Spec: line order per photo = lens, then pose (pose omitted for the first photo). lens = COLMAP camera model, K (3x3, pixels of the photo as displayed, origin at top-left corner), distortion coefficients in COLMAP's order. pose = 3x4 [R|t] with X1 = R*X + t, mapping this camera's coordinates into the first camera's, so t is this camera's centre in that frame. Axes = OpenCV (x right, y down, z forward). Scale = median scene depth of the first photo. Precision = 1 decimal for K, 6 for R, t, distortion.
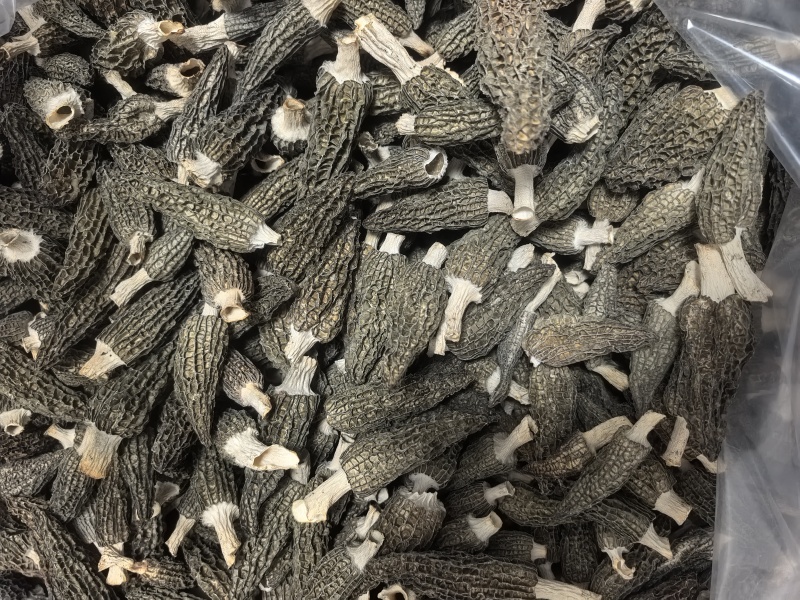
lens RADIAL K [[643.0, 0, 399.4], [0, 643.0, 297.1], [0, 0, 1]] dist [-0.008047, -0.002588]
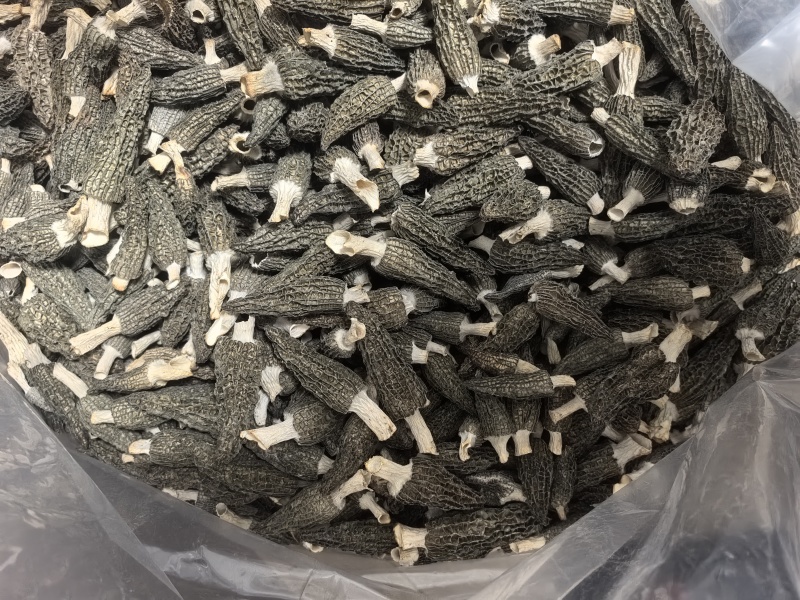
lens RADIAL K [[643.0, 0, 397.0], [0, 643.0, 301.4], [0, 0, 1]] dist [-0.008047, -0.002588]
pose [[0.642410, 0.746079, 0.175146, -0.202945], [-0.728391, 0.665467, -0.163095, 0.524903], [-0.238236, -0.022801, 0.970940, -0.251704]]
